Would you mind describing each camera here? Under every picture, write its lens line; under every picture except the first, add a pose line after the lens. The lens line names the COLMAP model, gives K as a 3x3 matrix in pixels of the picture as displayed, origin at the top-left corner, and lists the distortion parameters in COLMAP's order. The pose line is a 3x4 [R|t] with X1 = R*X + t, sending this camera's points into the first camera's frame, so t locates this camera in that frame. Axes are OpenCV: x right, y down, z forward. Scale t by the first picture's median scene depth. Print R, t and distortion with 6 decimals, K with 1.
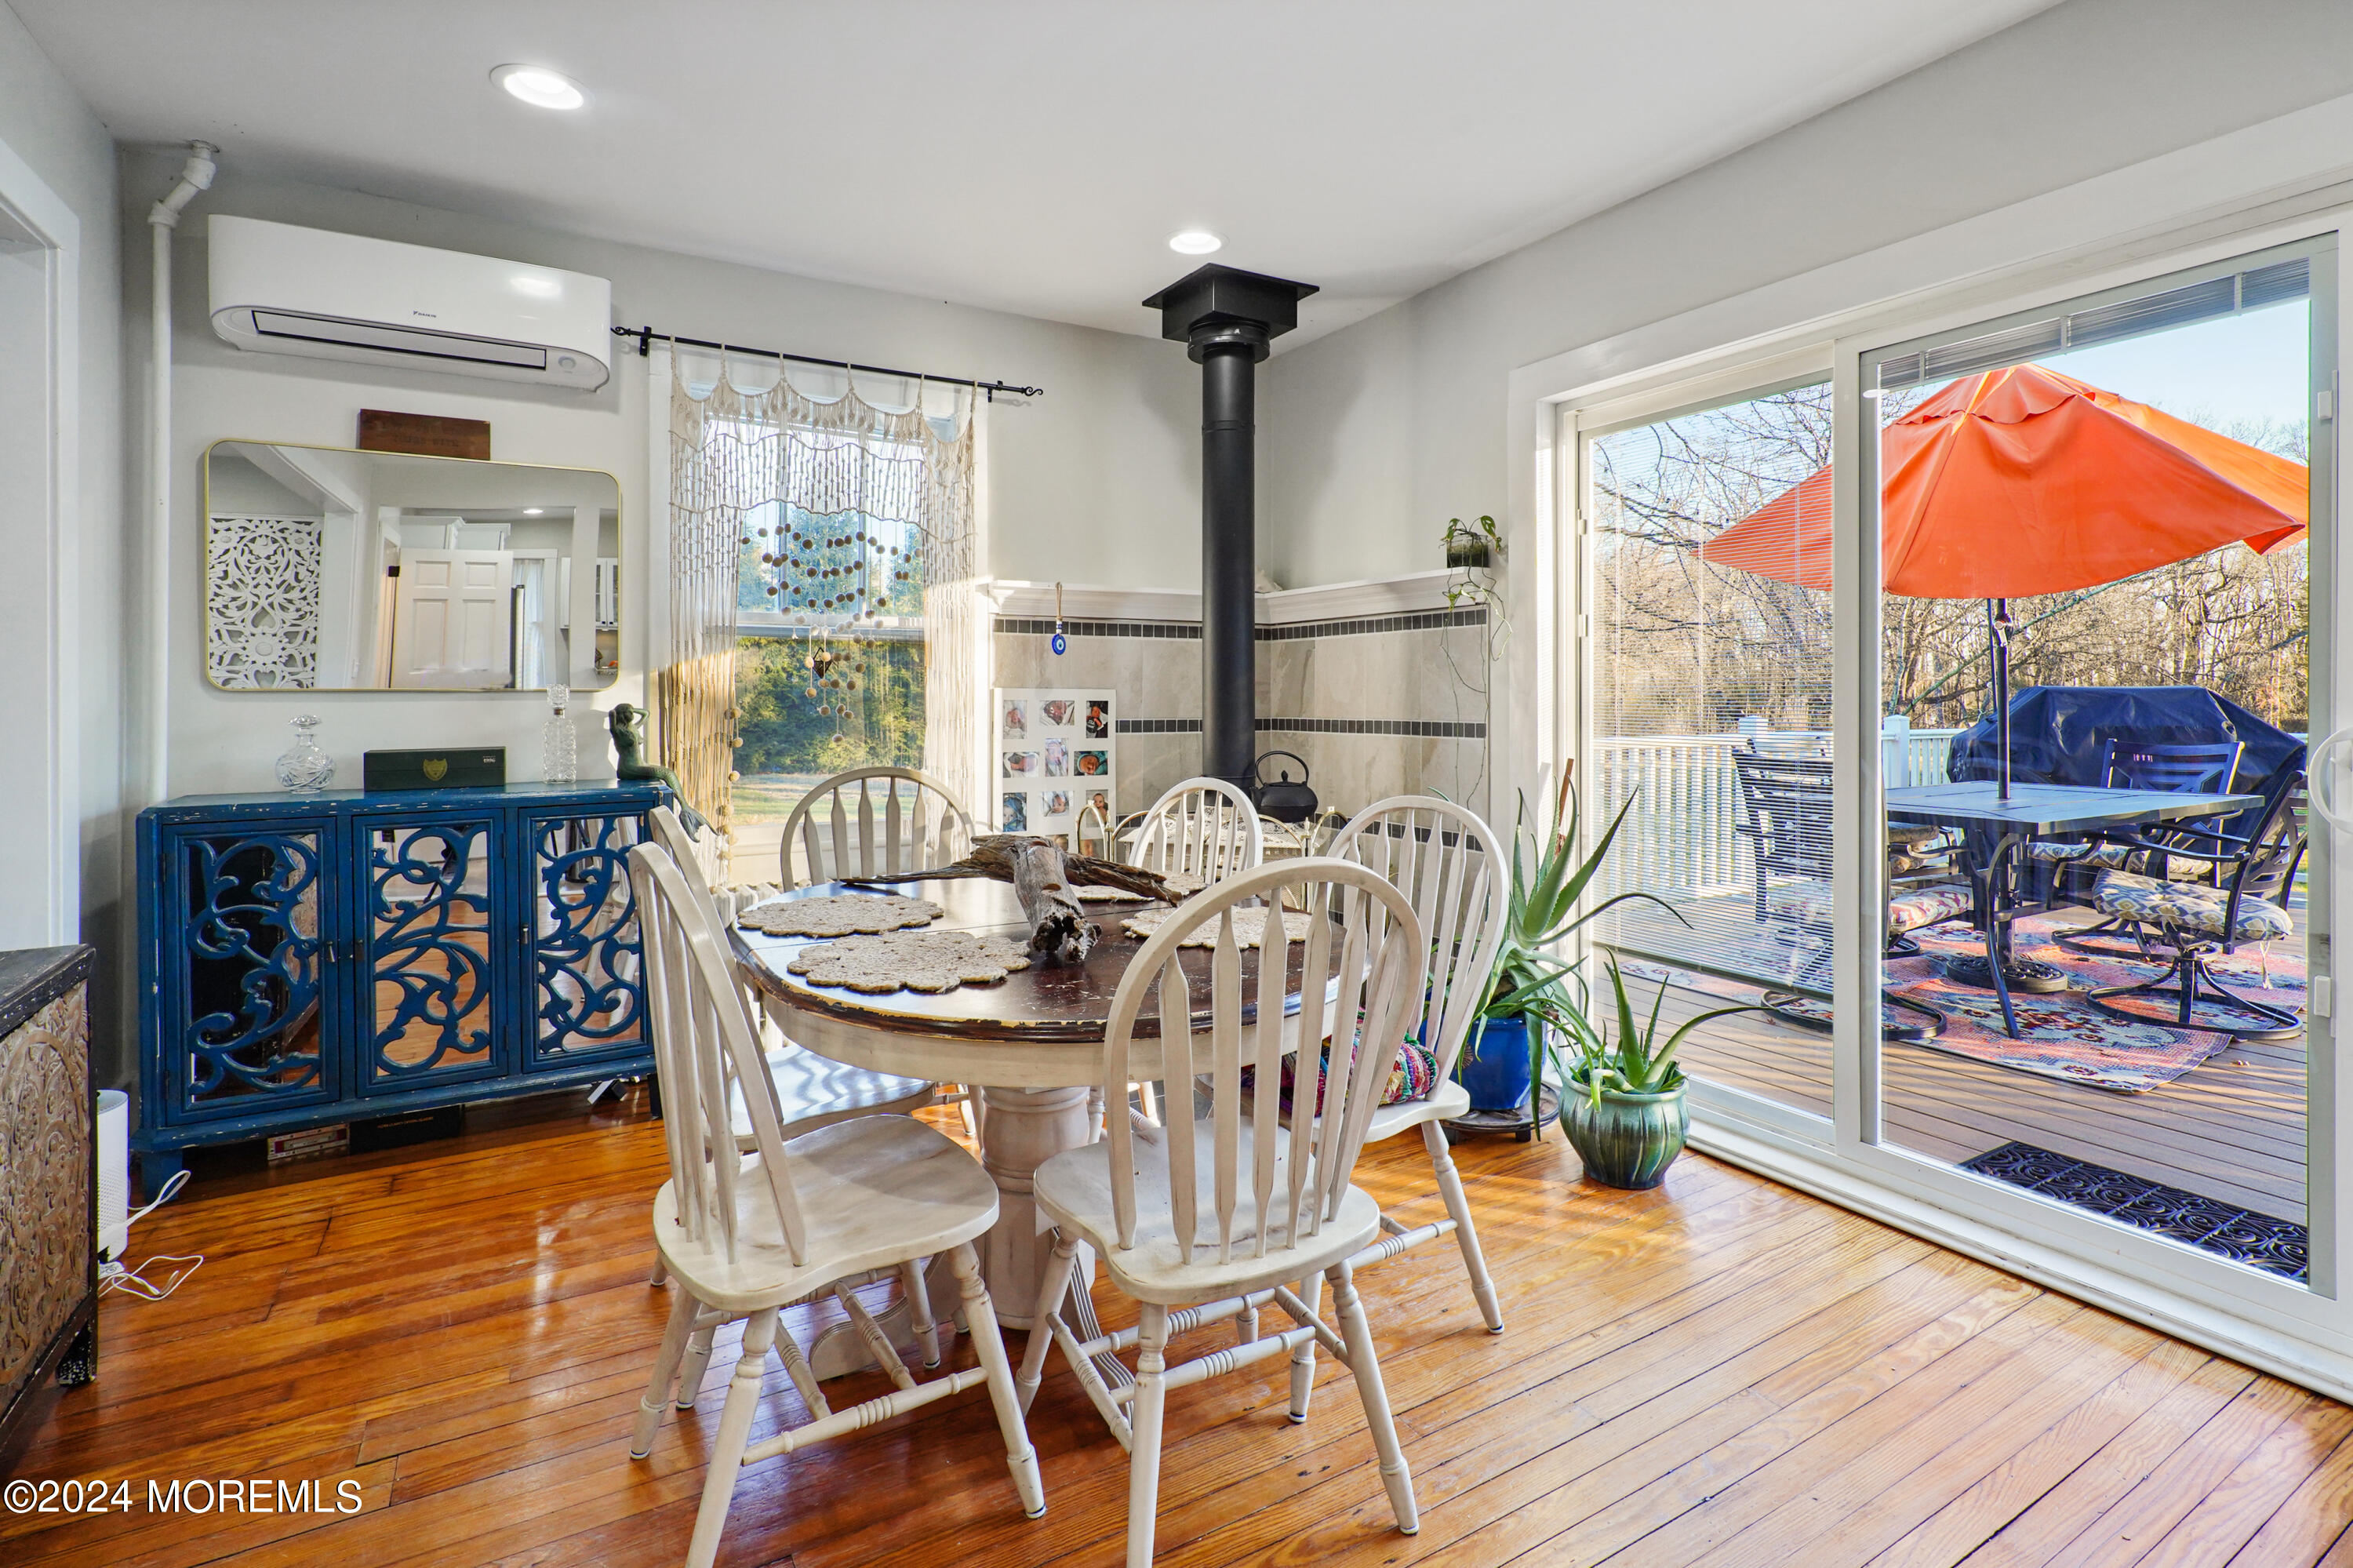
lens RADIAL K [[1121.3, 0, 1170.5], [0, 1121.3, 704.7], [0, 0, 1]] dist [-0.003436, 0.003169]
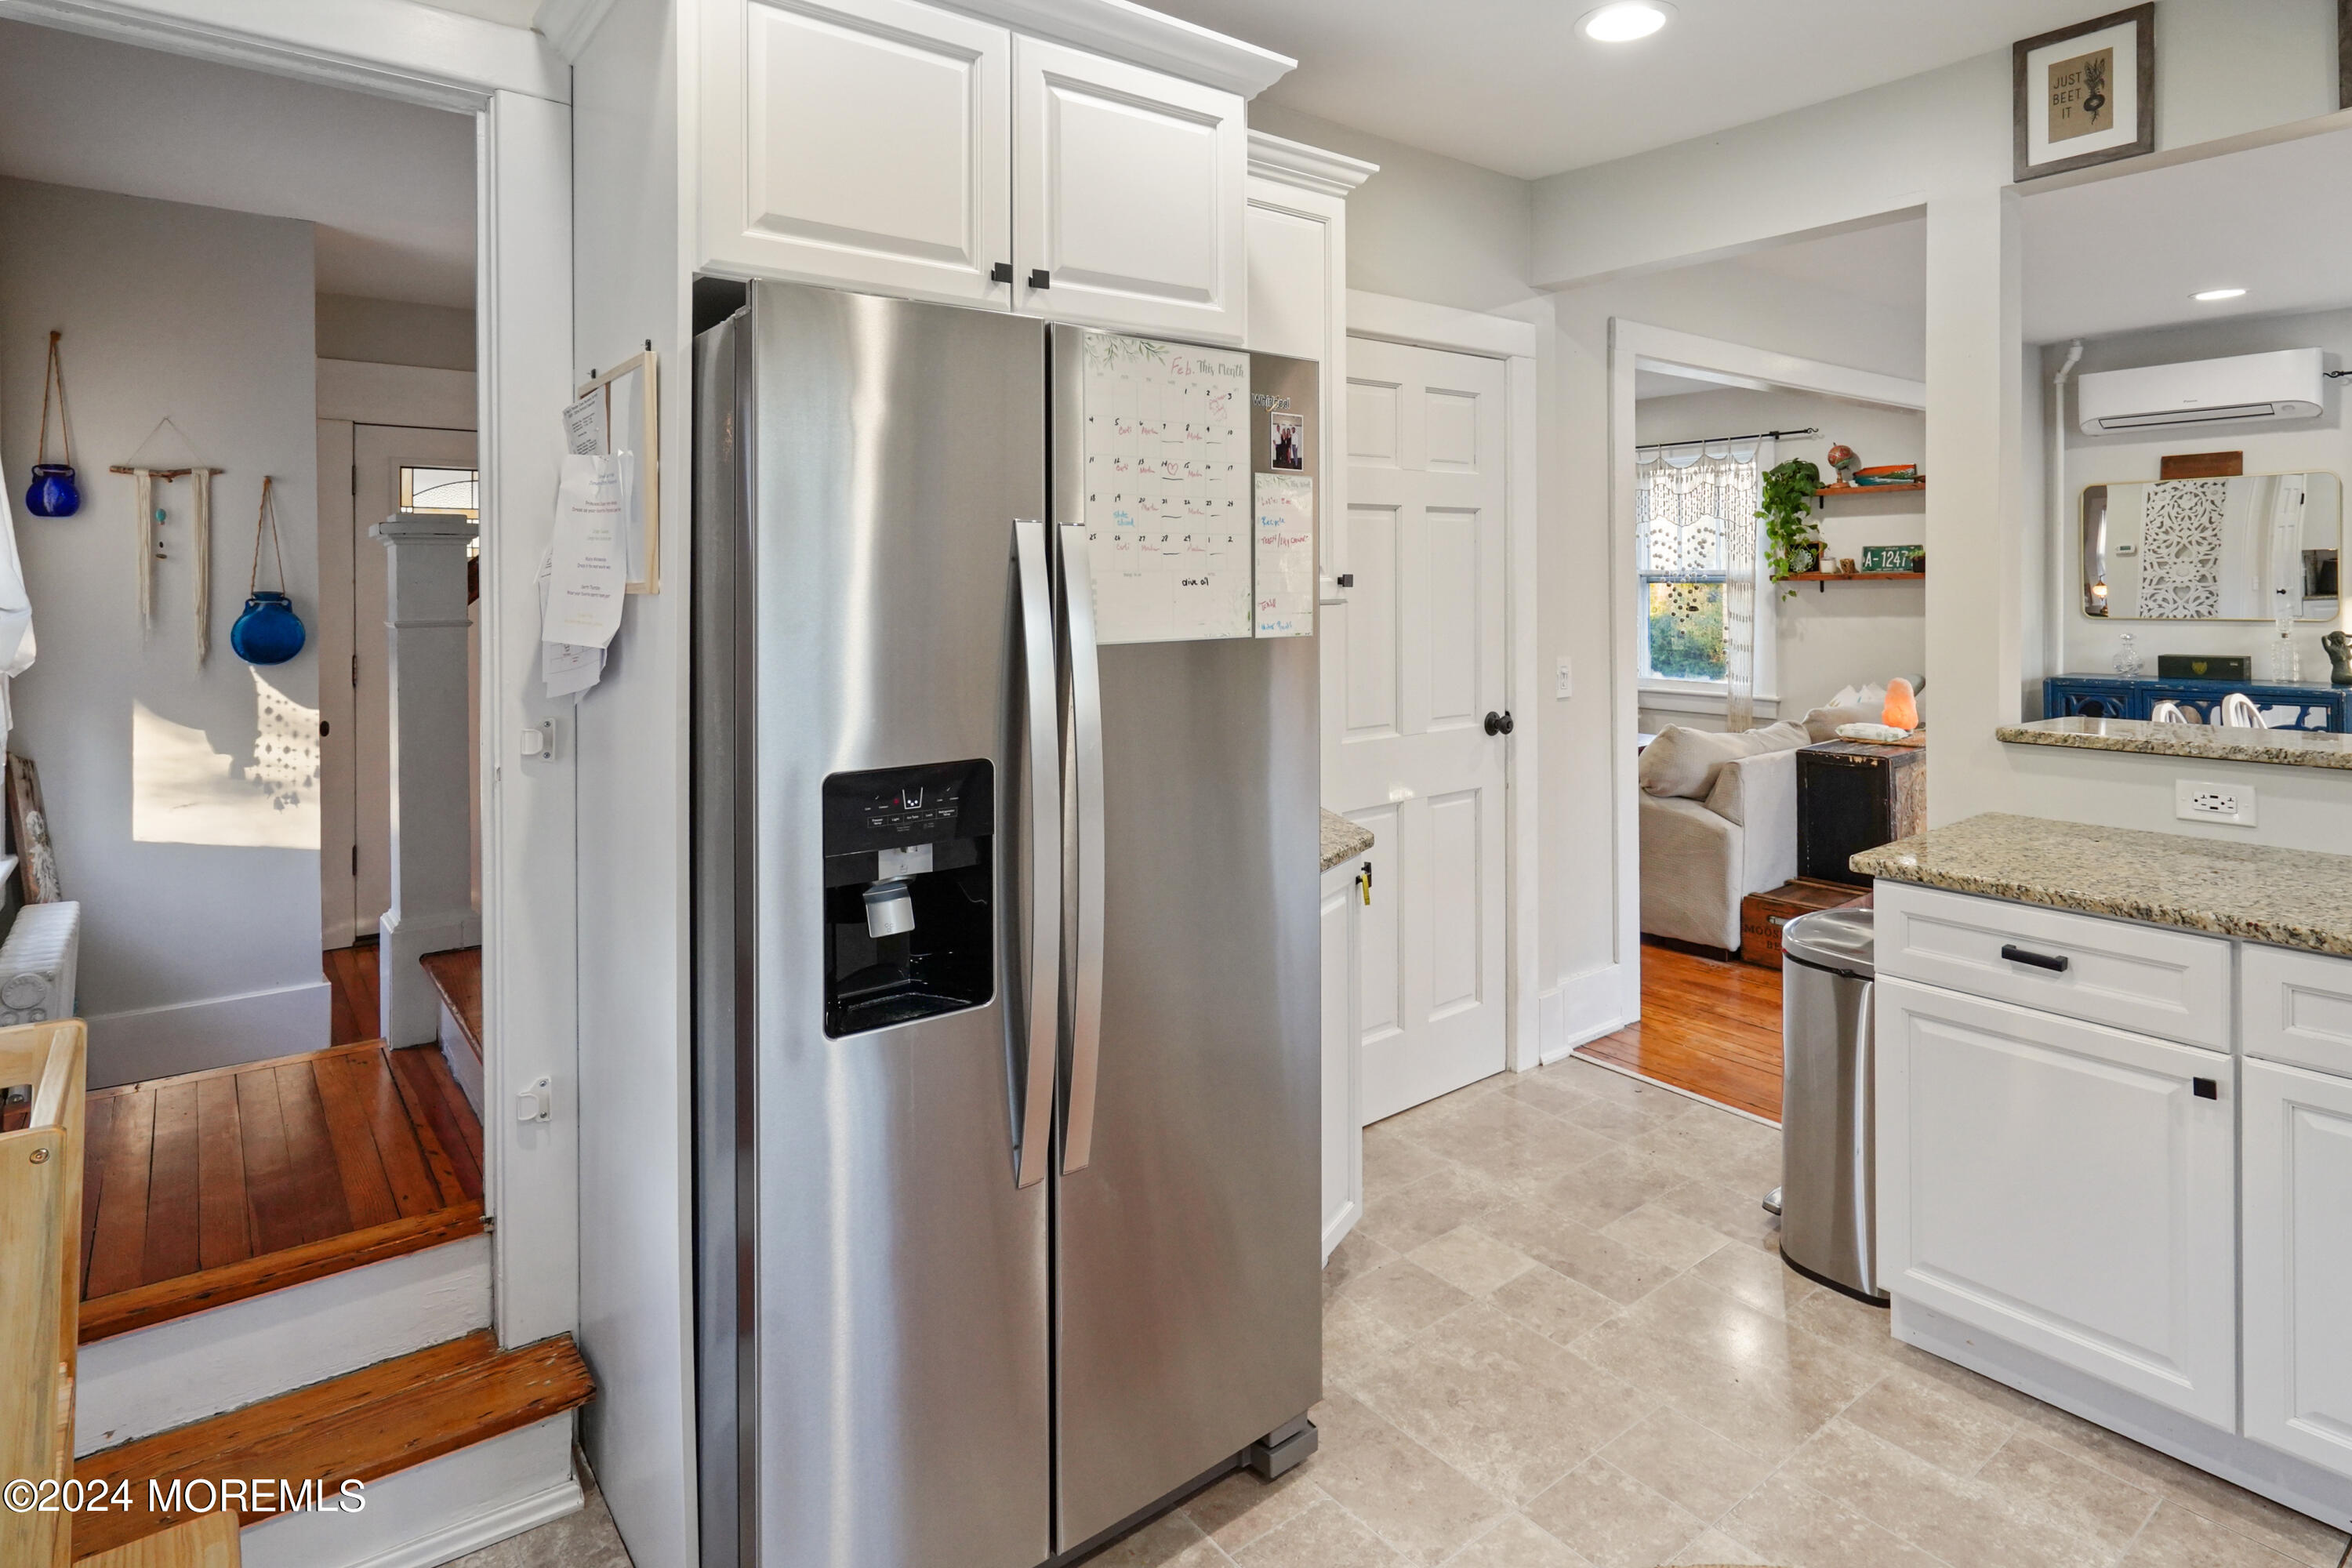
lens RADIAL K [[1256.4, 0, 1200.5], [0, 1256.4, 596.0], [0, 0, 1]] dist [0.002771, 0.000790]
pose [[0.136752, 0.010065, -0.990554, 0.804856], [-0.000219, 0.999949, 0.010130, -0.054570], [0.990605, -0.001168, 0.136748, -0.591692]]
